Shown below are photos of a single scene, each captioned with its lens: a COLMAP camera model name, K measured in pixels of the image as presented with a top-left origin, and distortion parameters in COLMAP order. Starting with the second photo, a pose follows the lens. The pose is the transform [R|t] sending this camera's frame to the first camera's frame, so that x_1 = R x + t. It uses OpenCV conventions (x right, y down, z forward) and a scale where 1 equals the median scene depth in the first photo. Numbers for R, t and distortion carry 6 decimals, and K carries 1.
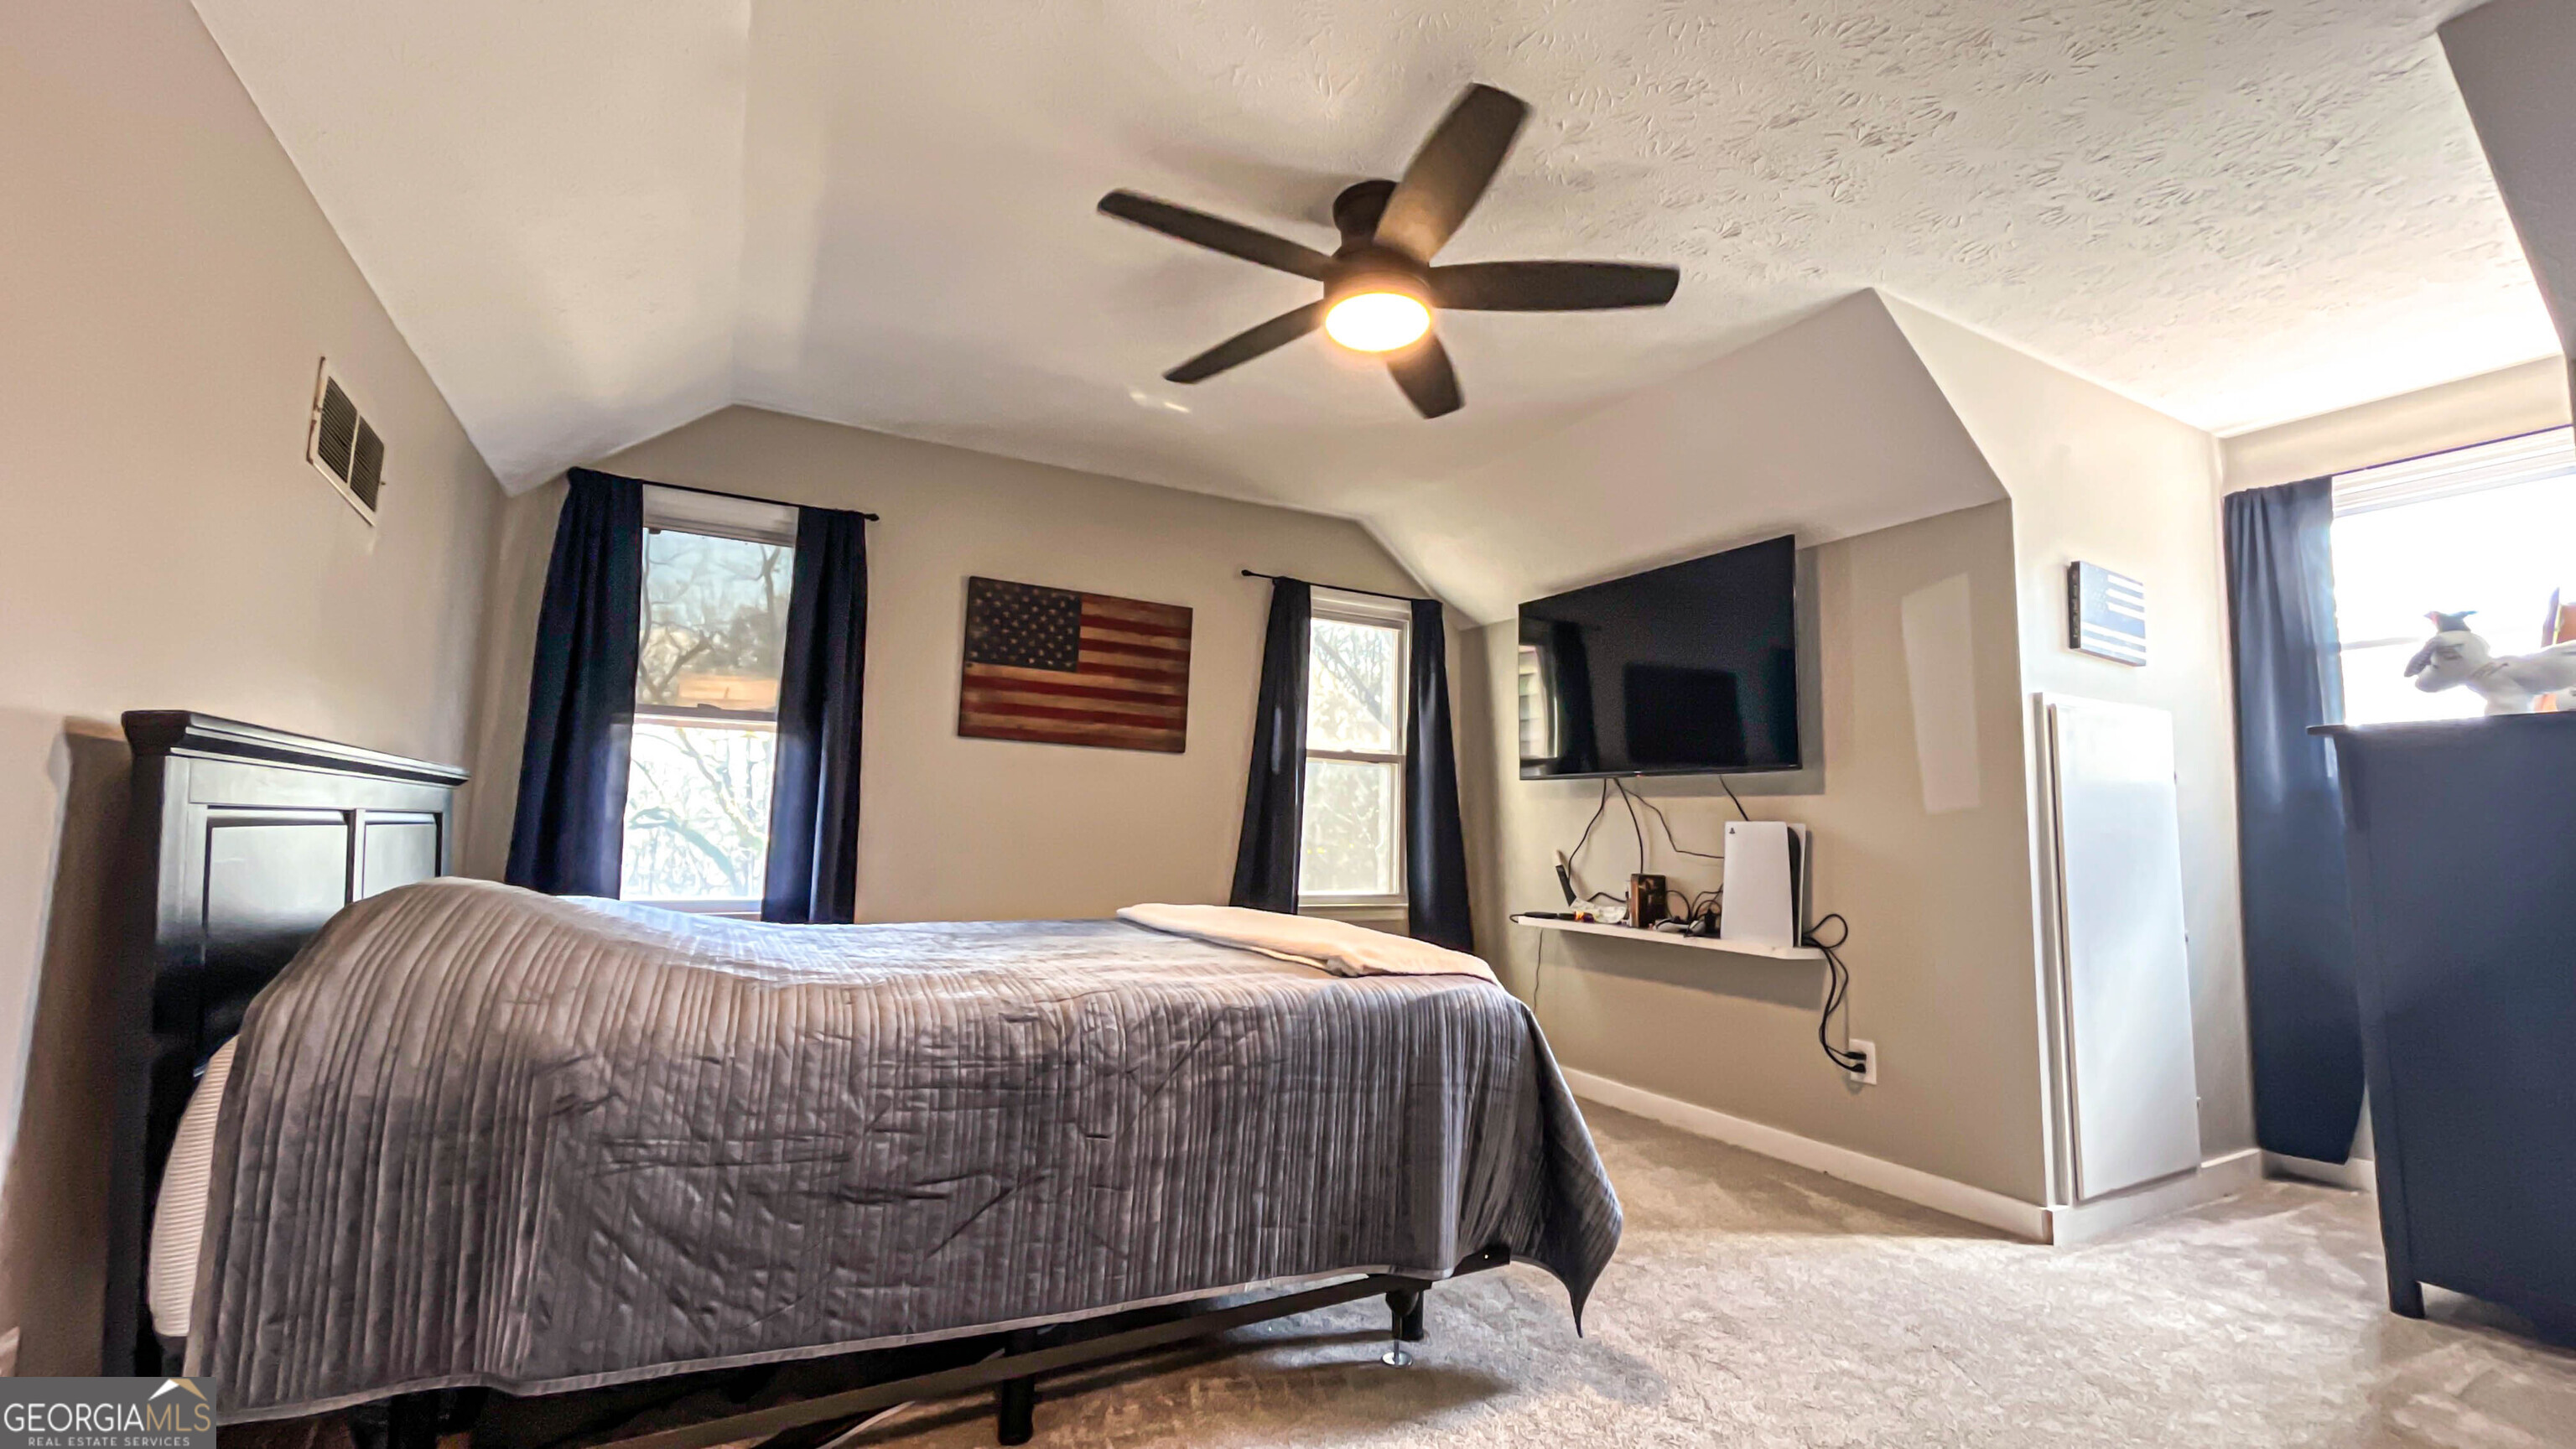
lens RADIAL K [[1046.6, 0, 1294.2], [0, 1046.6, 717.3], [0, 0, 1]] dist [-0.001738, -0.000366]
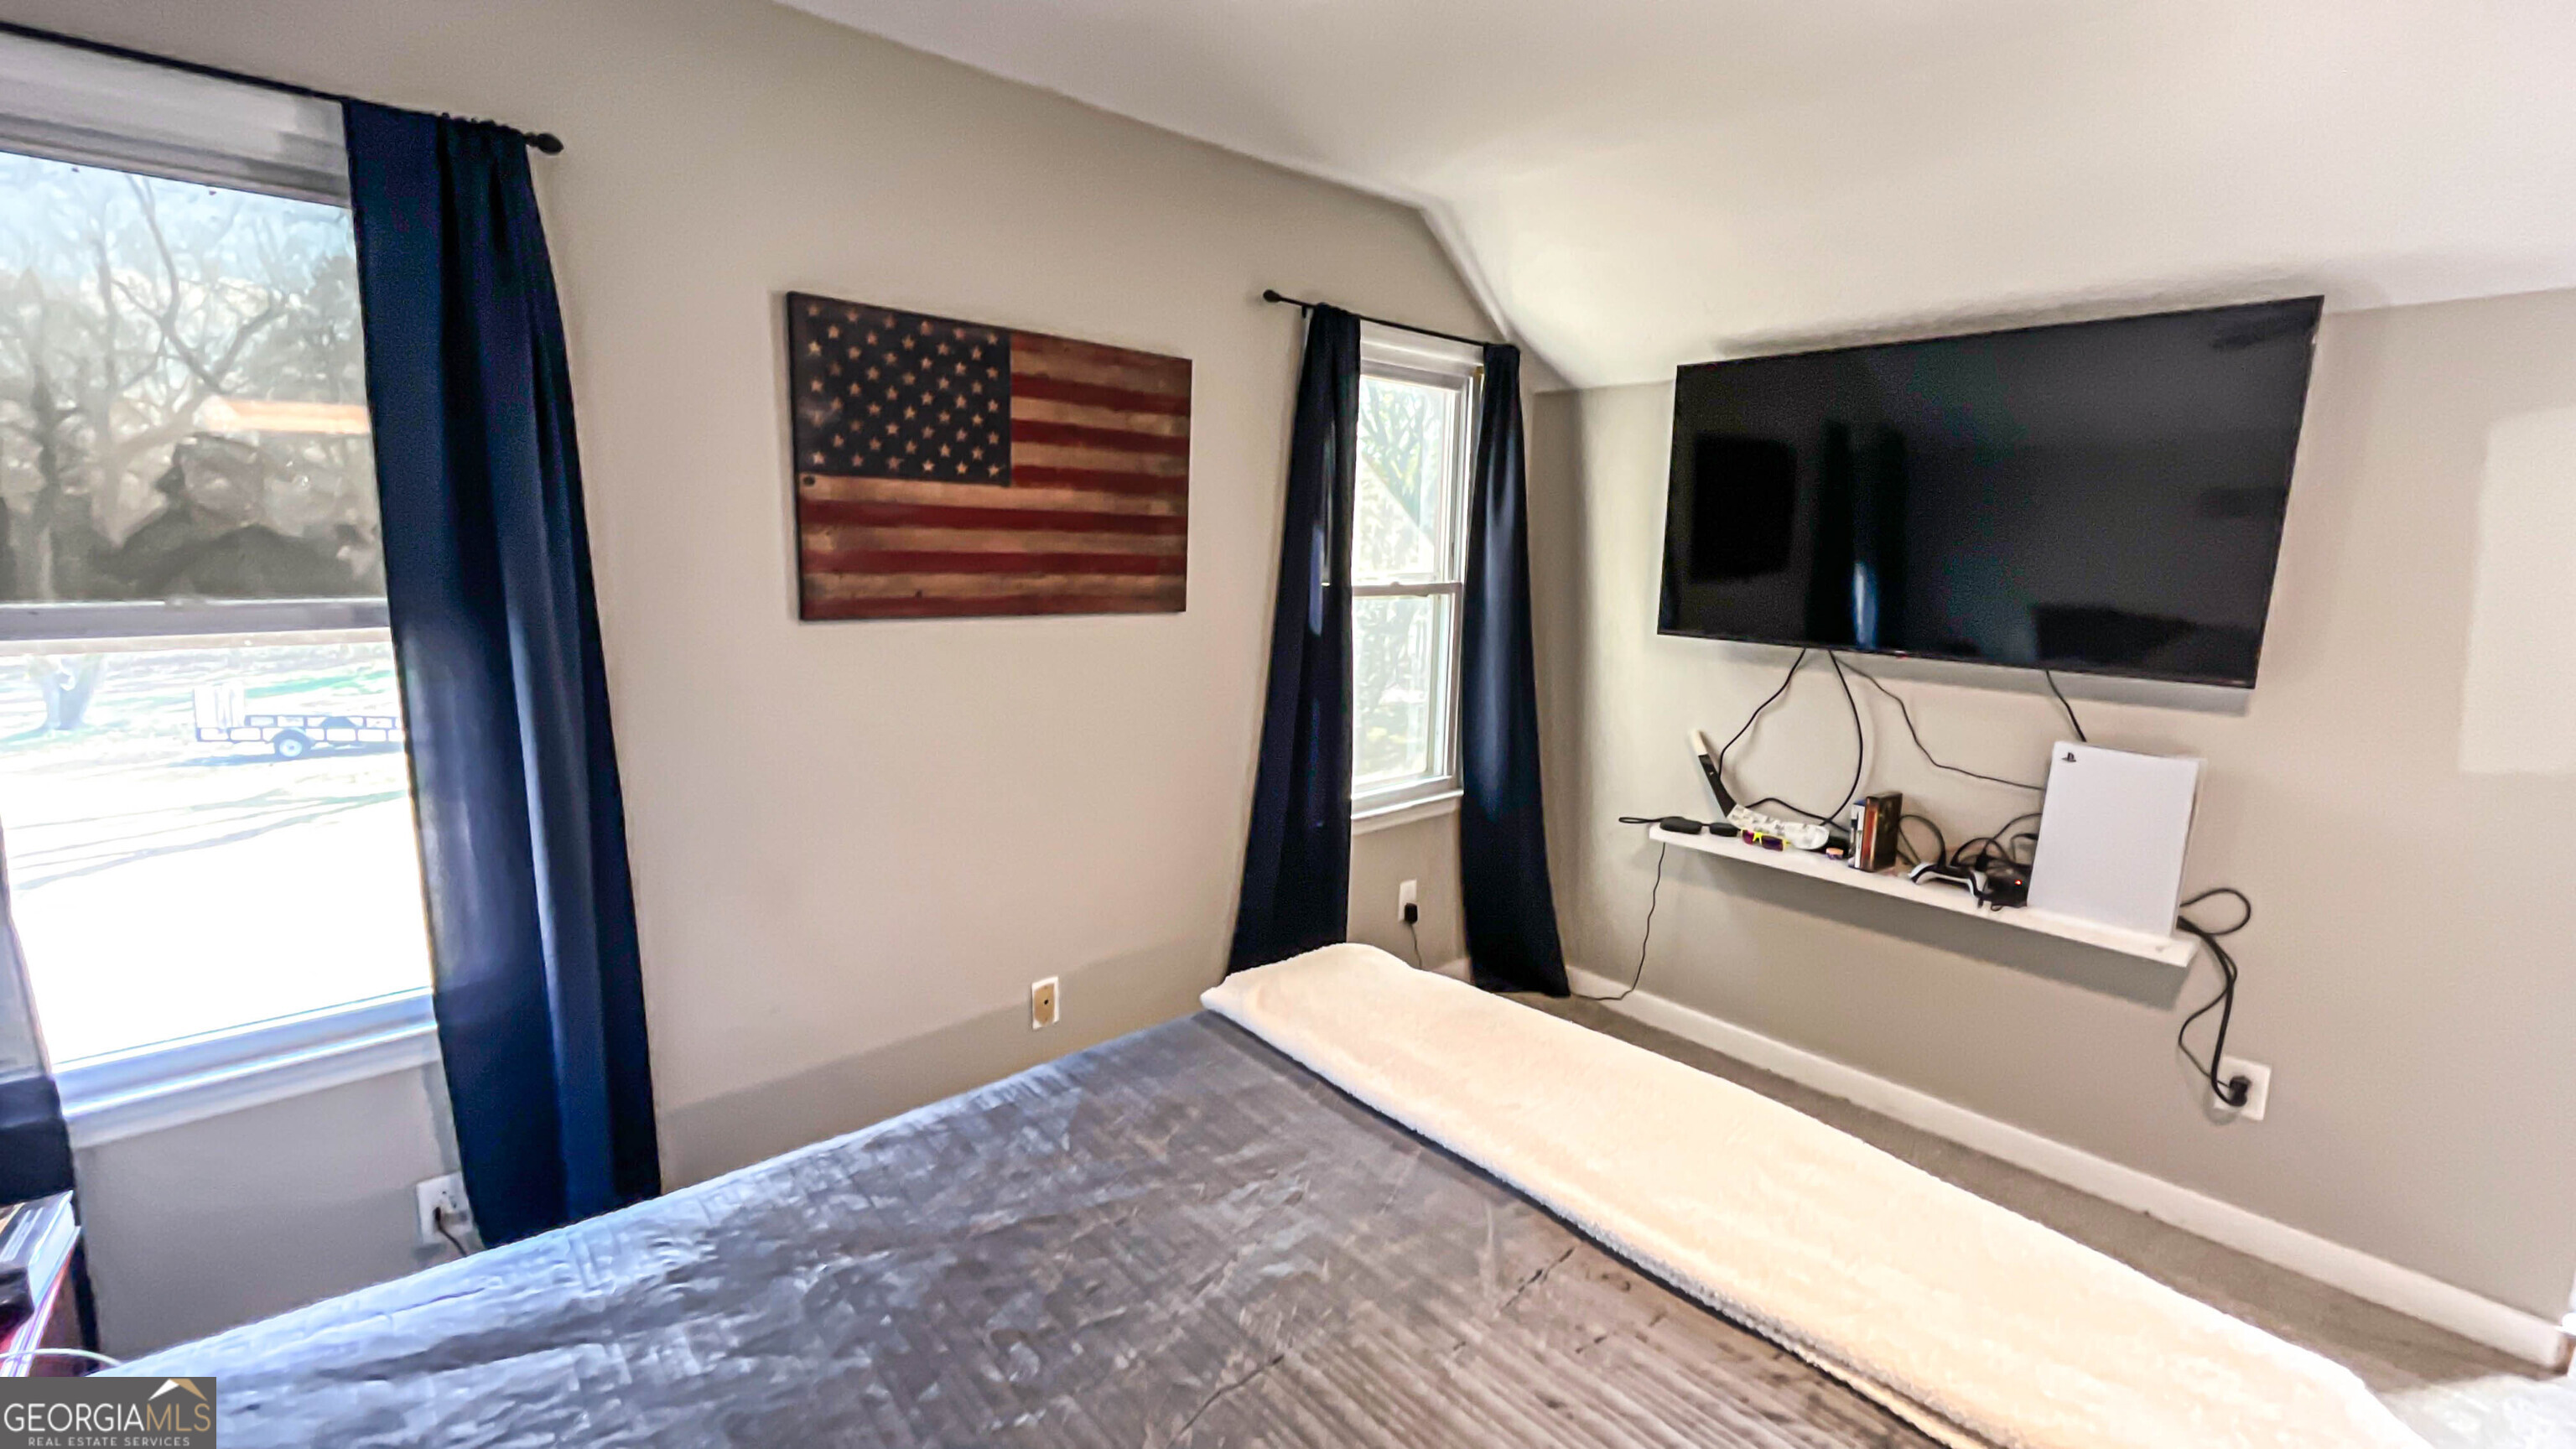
lens RADIAL K [[1046.6, 0, 1291.7], [0, 1046.6, 708.0], [0, 0, 1]] dist [-0.001738, -0.000366]
pose [[0.975771, -0.039150, 0.215262, -0.187199], [-0.020223, 0.963511, 0.266904, -0.079980], [-0.217856, -0.264790, 0.939375, 0.425997]]
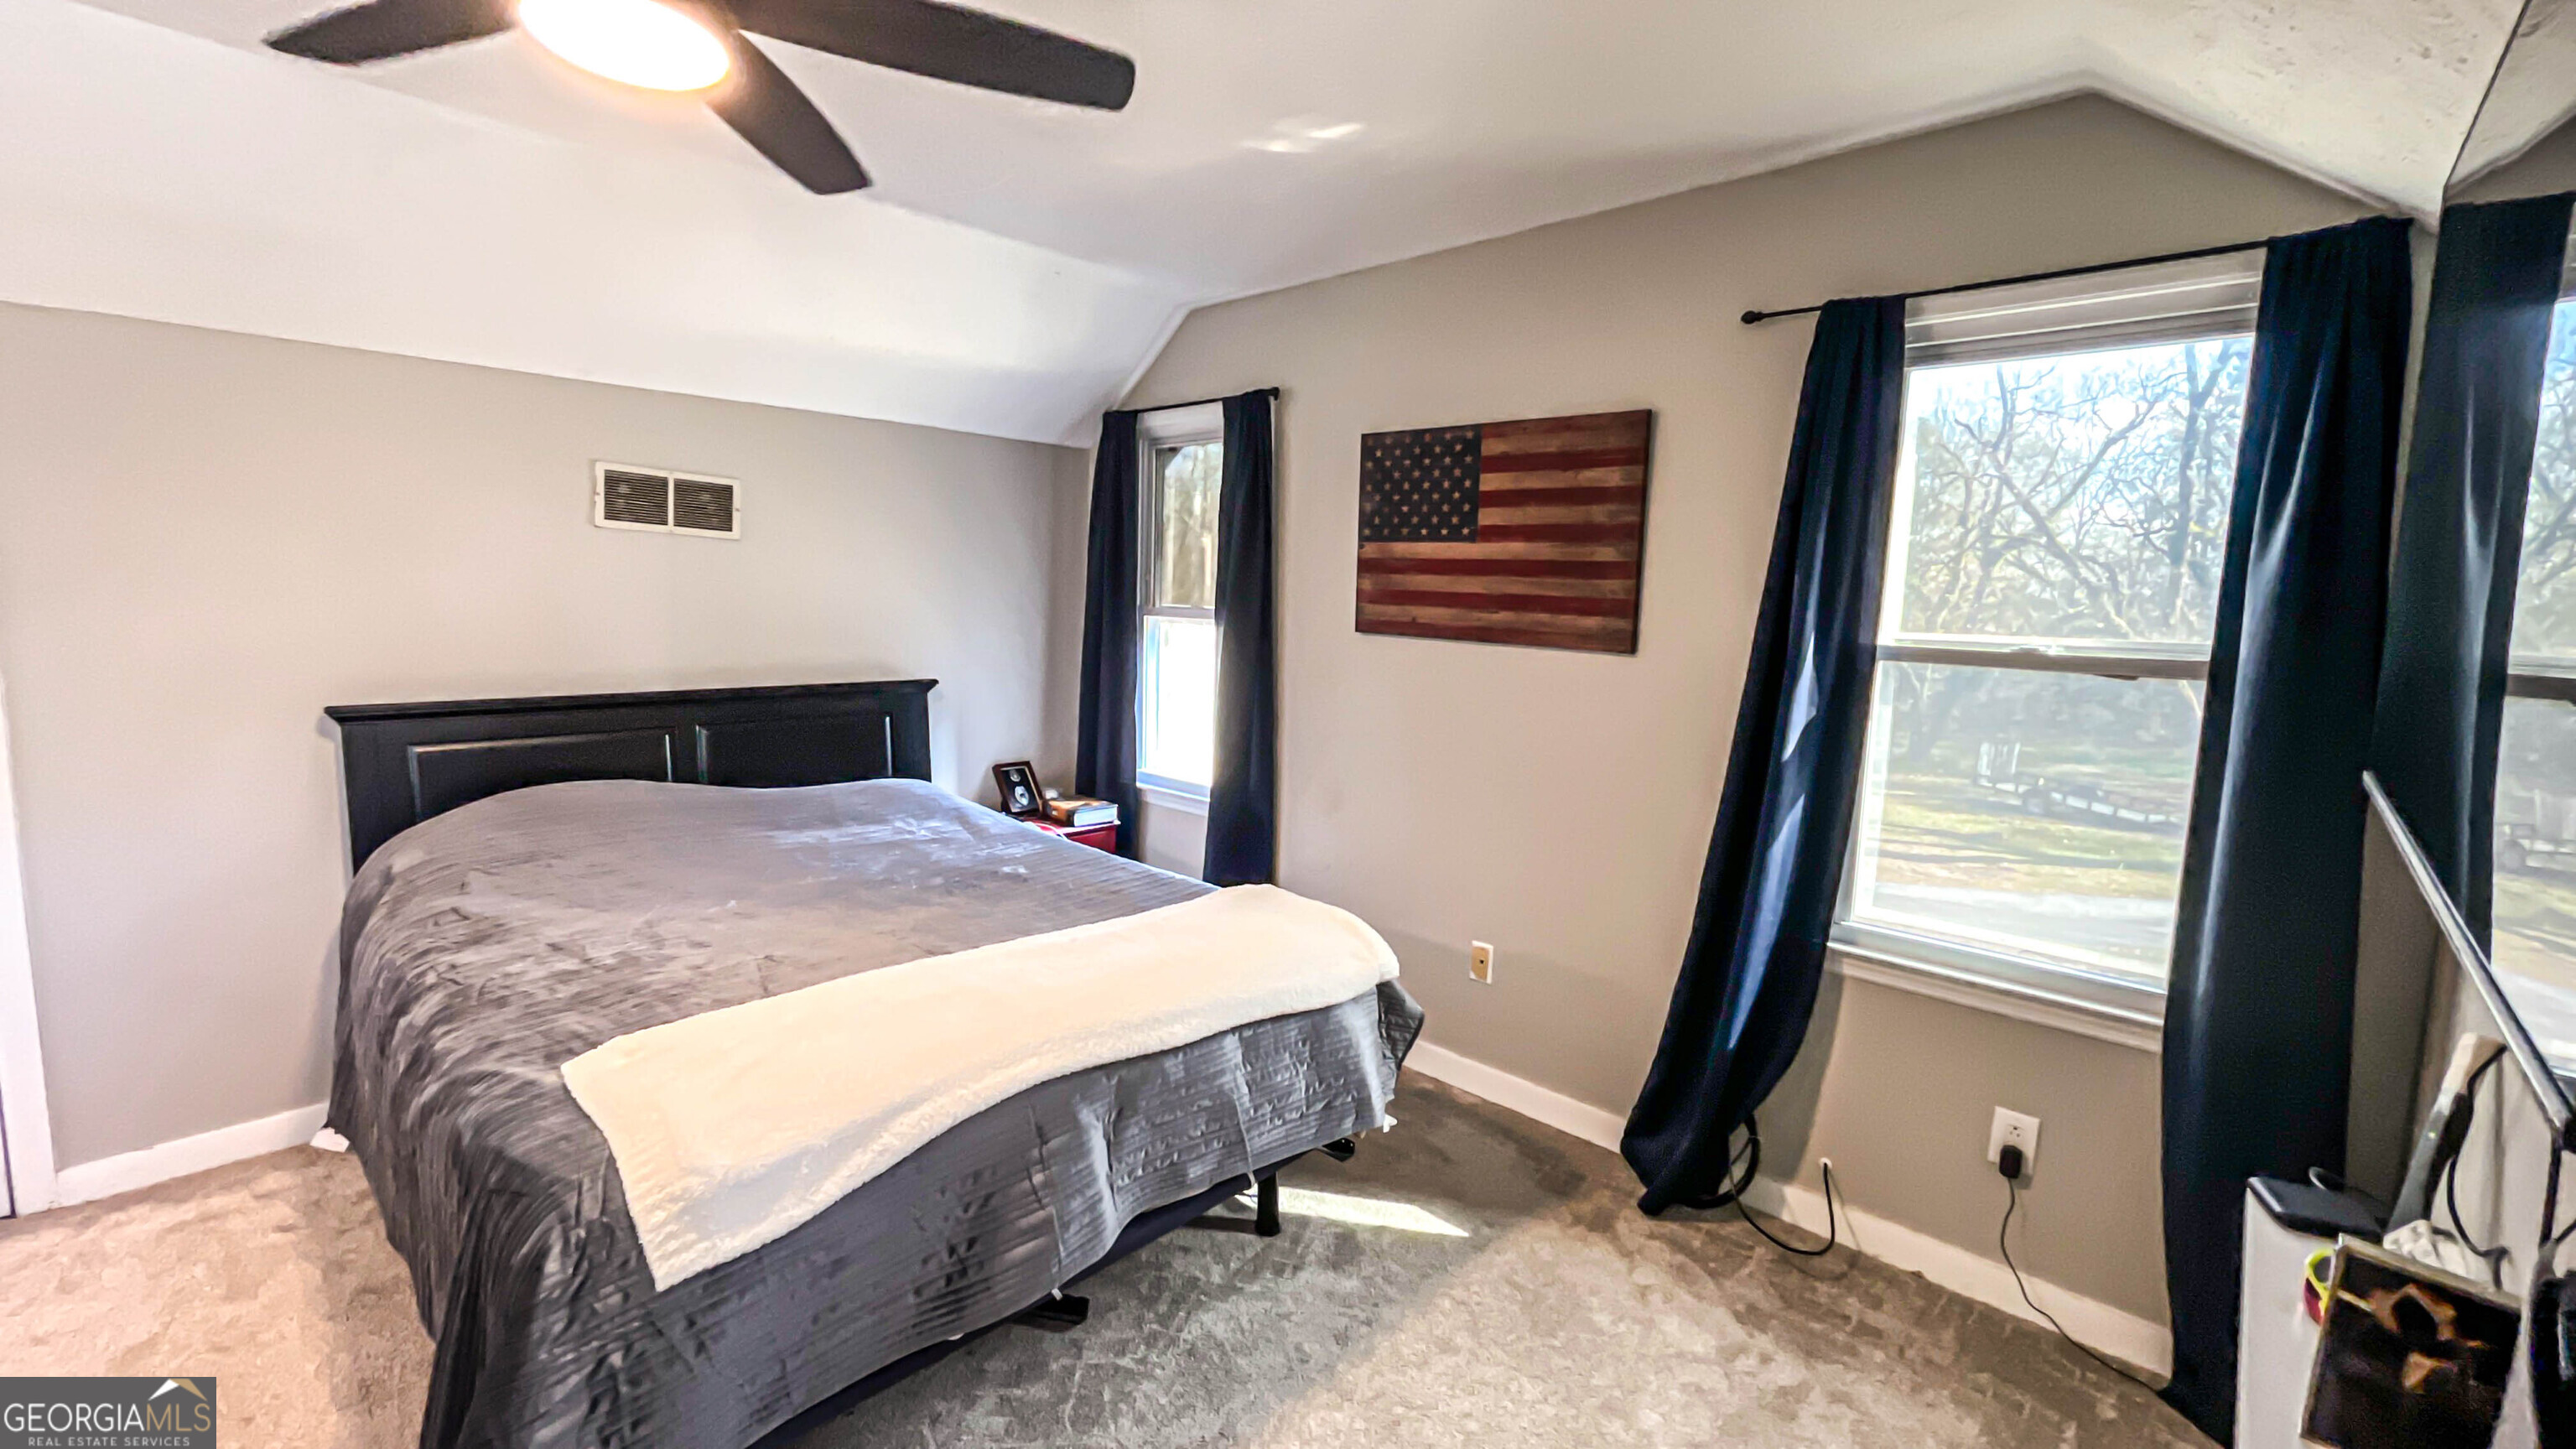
lens RADIAL K [[1046.6, 0, 1286.9], [0, 1046.6, 734.8], [0, 0, 1]] dist [-0.001738, -0.000366]
pose [[0.306586, 0.110625, -0.945393, 0.446908], [0.070008, 0.987913, 0.138303, -0.020333], [0.949265, -0.108586, 0.295136, 0.653978]]
